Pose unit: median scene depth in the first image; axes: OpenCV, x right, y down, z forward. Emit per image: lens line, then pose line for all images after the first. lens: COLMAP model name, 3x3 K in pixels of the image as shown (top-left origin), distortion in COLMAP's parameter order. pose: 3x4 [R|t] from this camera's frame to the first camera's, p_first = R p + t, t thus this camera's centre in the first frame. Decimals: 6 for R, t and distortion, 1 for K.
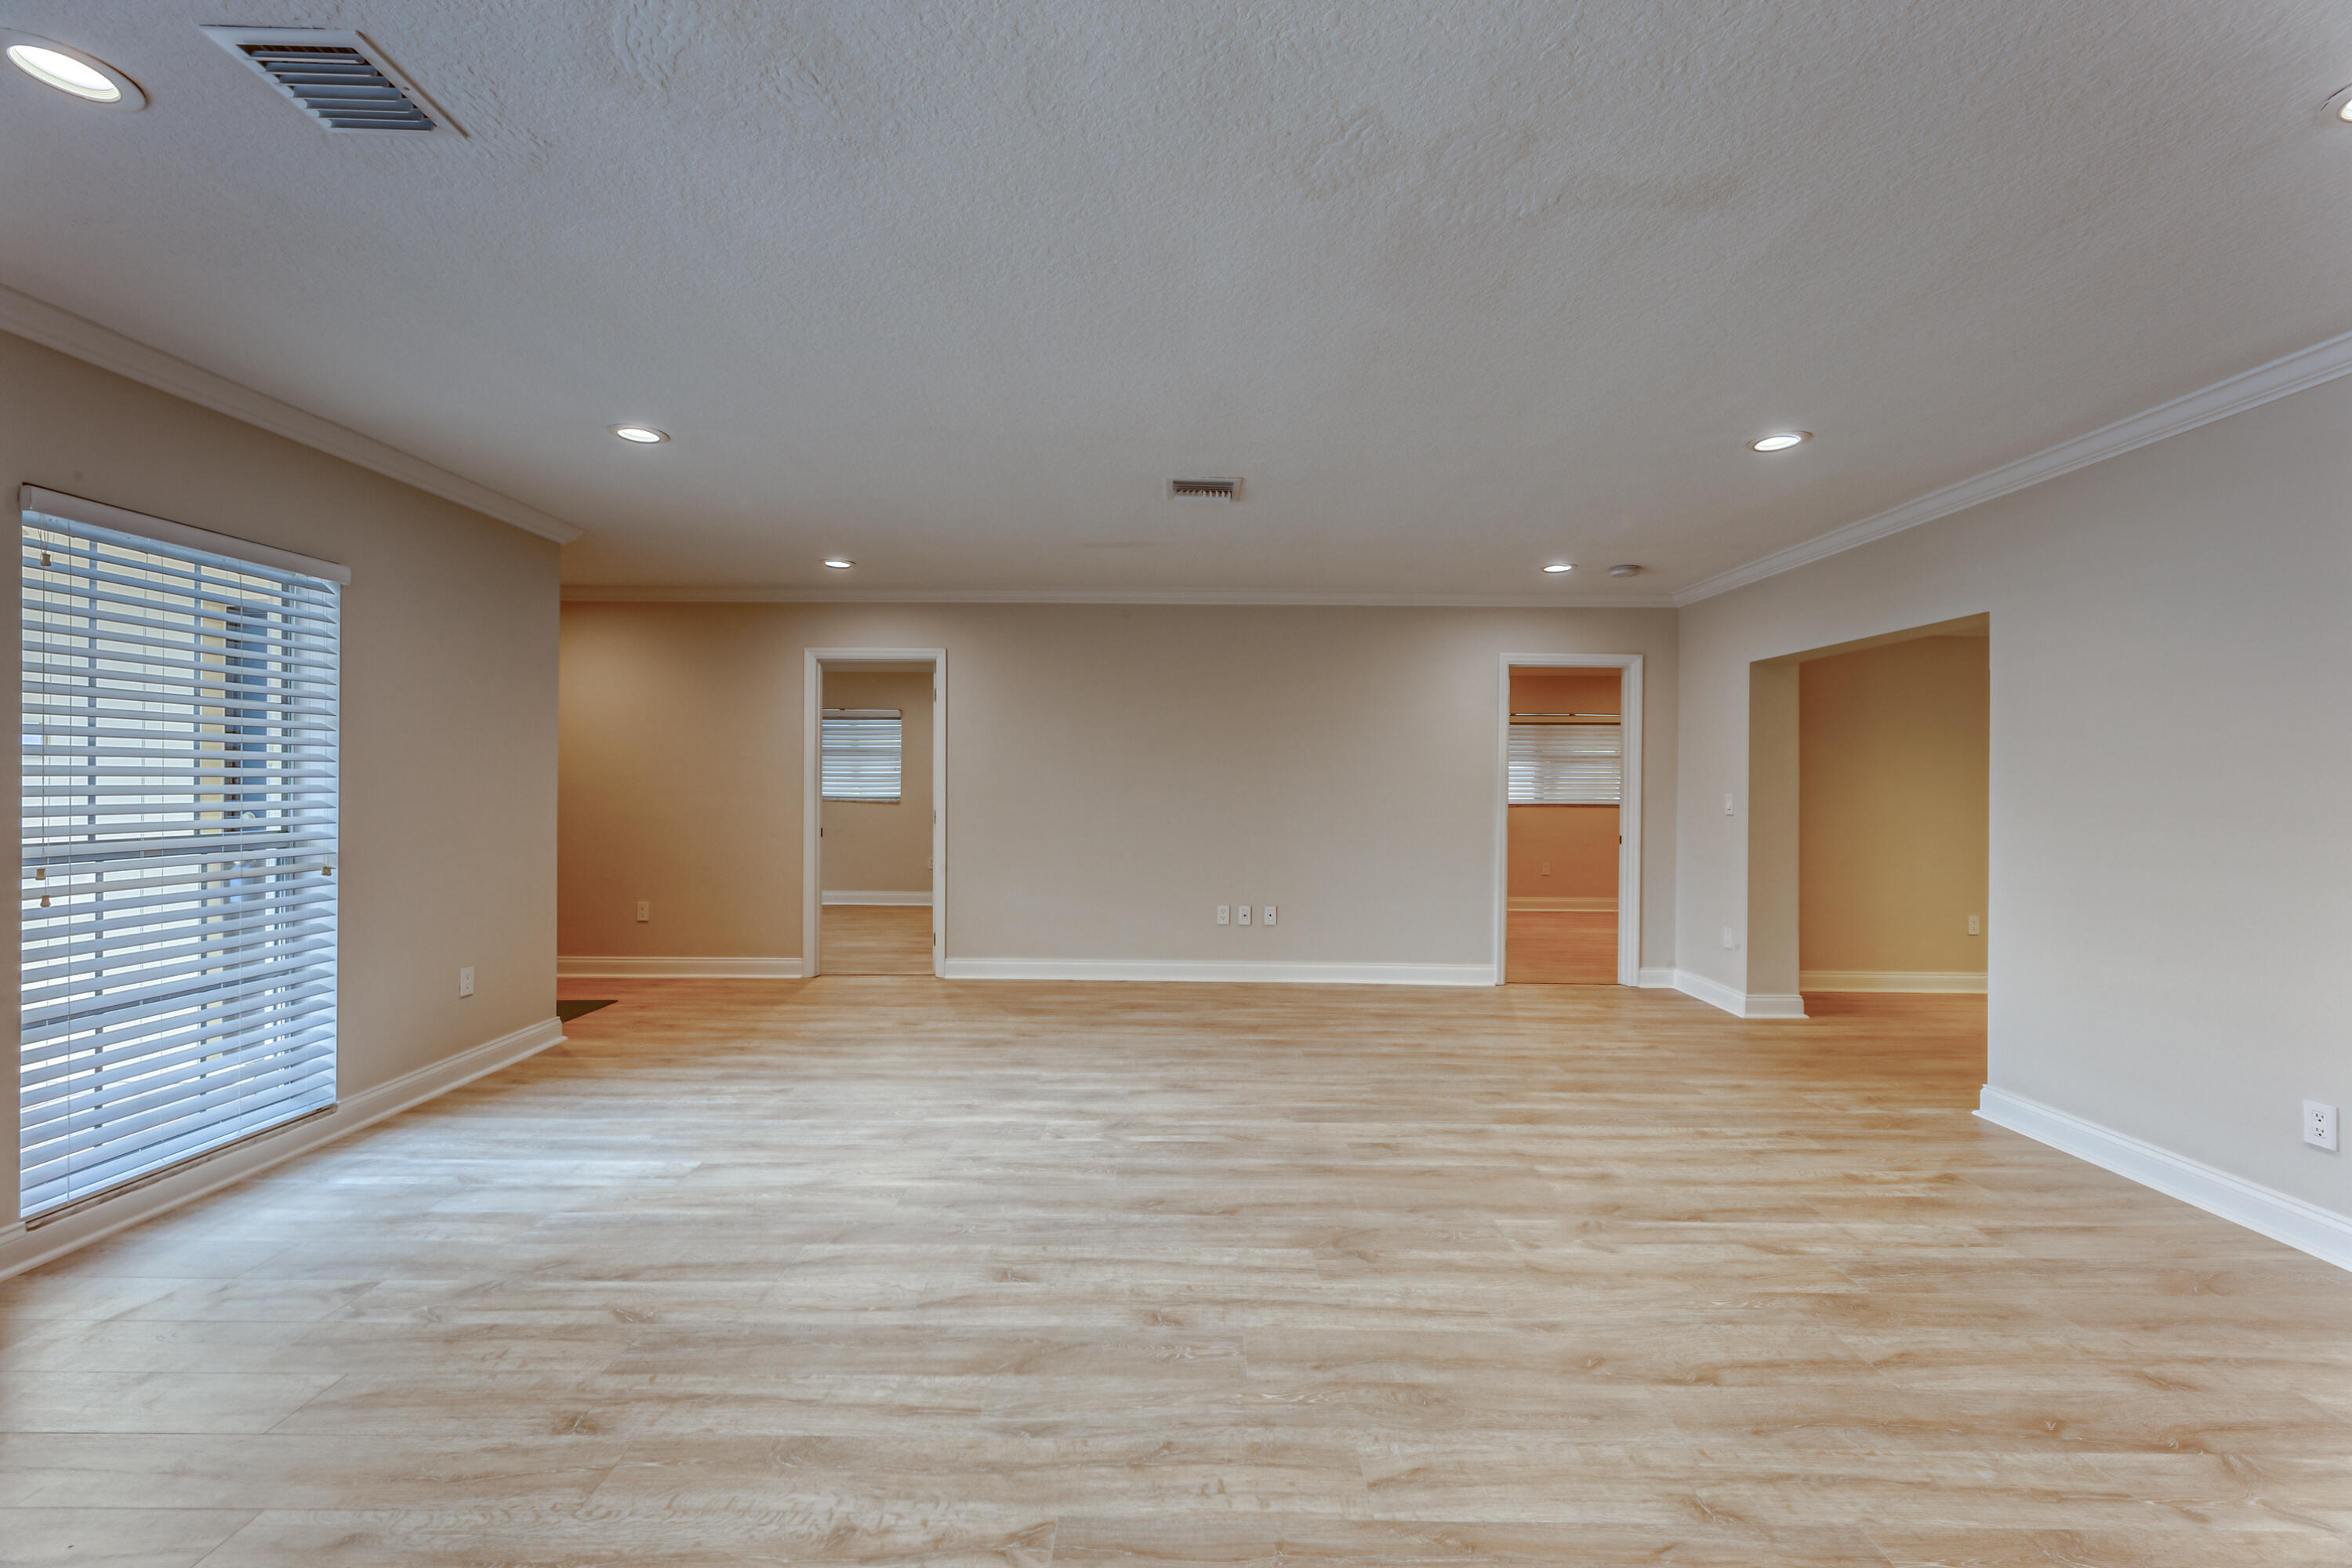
lens RADIAL K [[955.7, 0, 1183.6], [0, 955.7, 778.4], [0, 0, 1]] dist [0.000671, -0.000362]
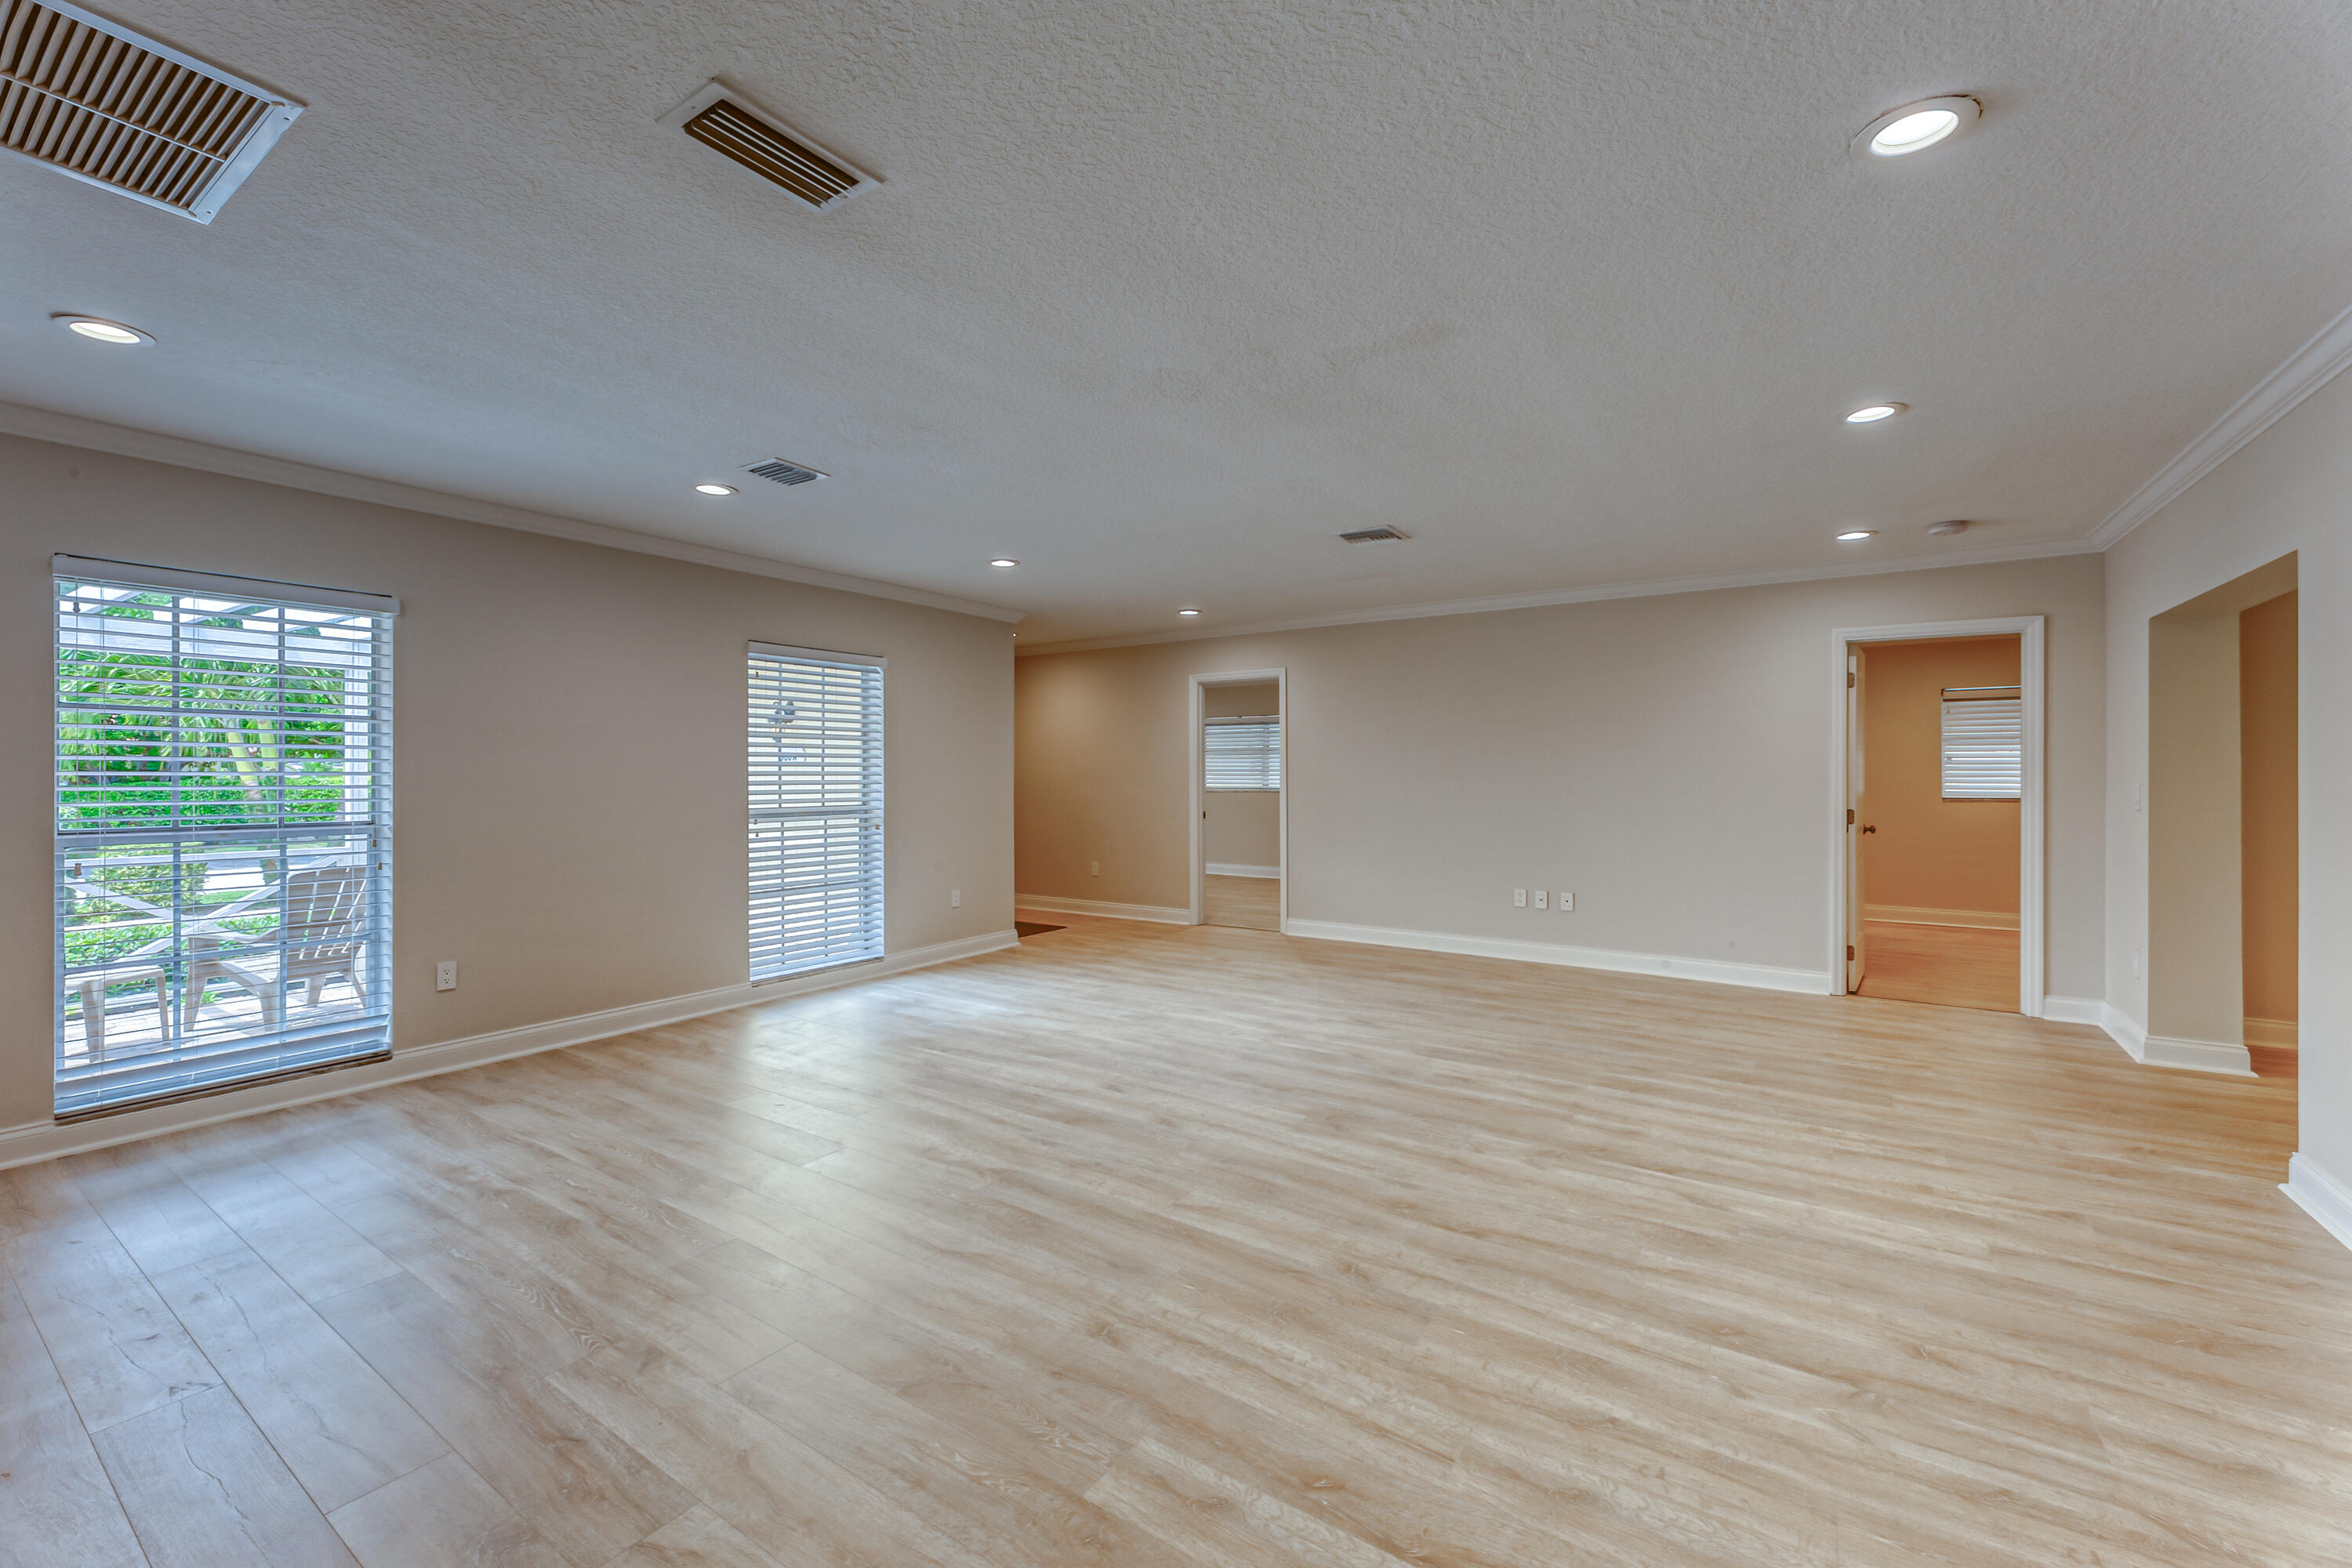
lens RADIAL K [[953.1, 0, 1170.4], [0, 953.1, 772.9], [0, 0, 1]] dist [0.002721, -0.000298]
pose [[0.827002, -0.009083, -0.562126, 0.618479], [0.009387, 0.999953, -0.002347, 0.003611], [0.562121, -0.003336, 0.827048, -0.194122]]
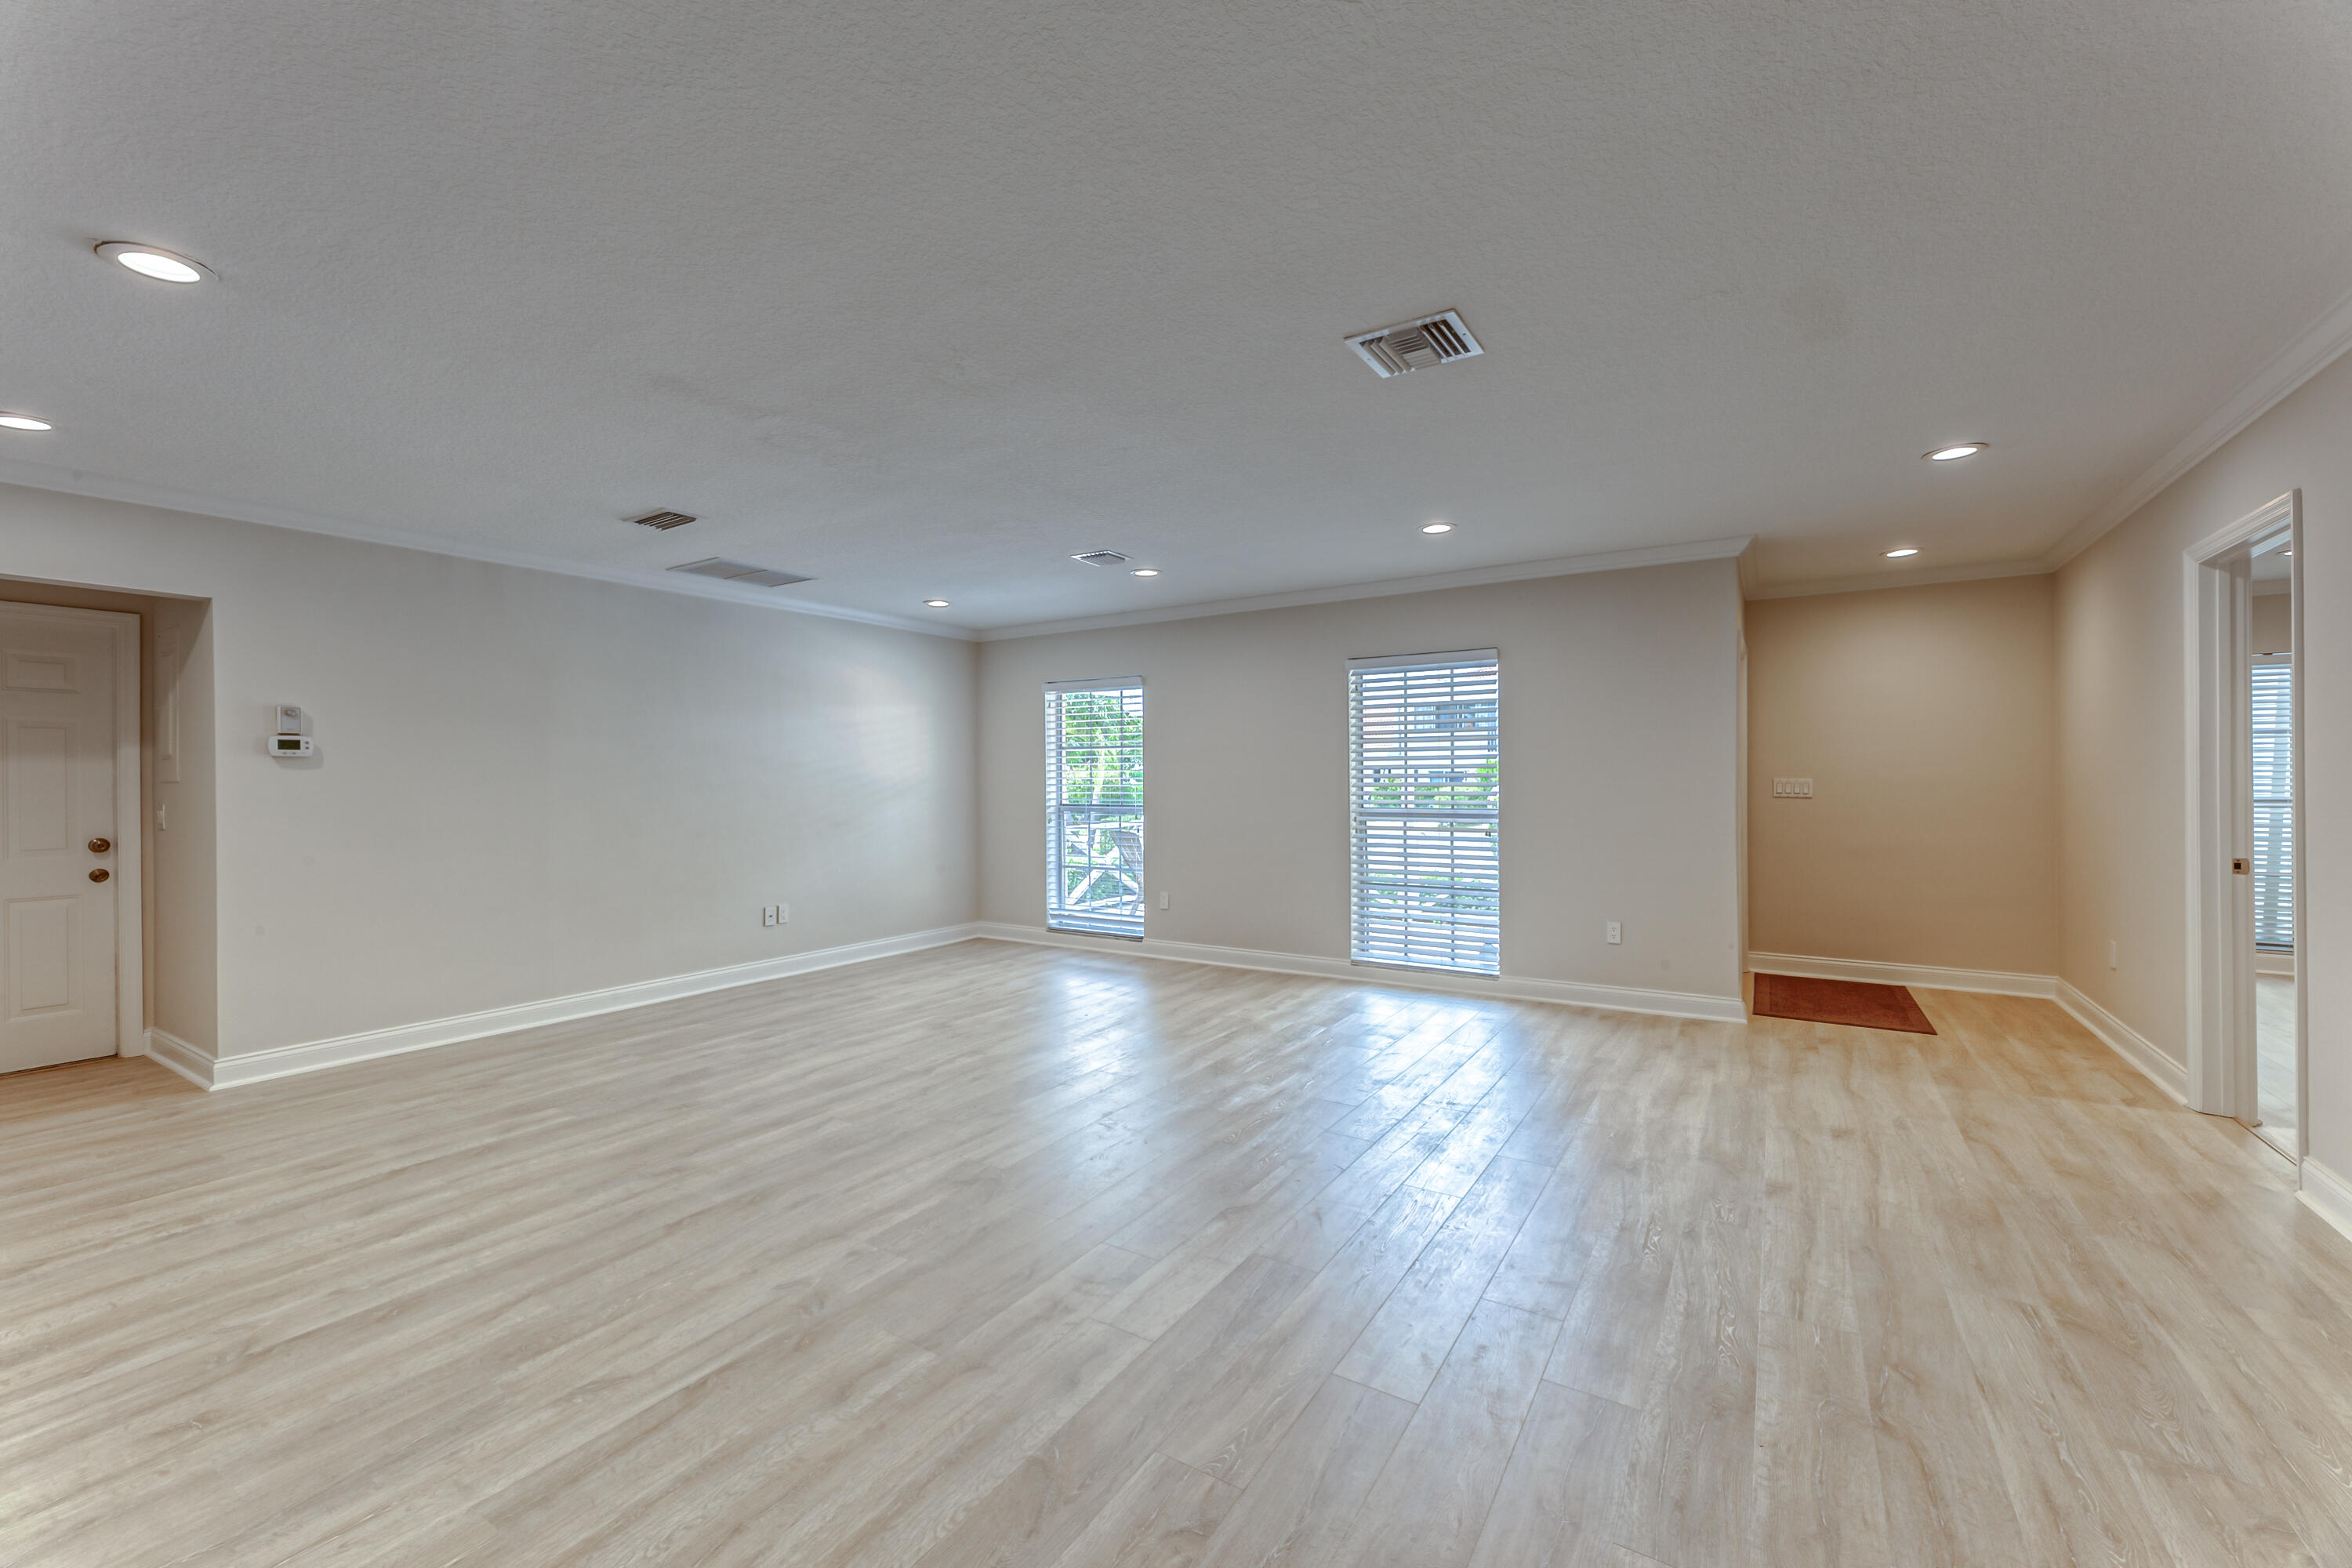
lens RADIAL K [[940.8, 0, 1168.6], [0, 940.8, 779.7], [0, 0, 1]] dist [0.002821, -0.000097]
pose [[-0.542293, -0.002594, -0.840186, 0.848442], [0.005751, 0.999960, -0.006800, 0.010725], [0.840170, -0.008519, -0.542256, 1.522947]]
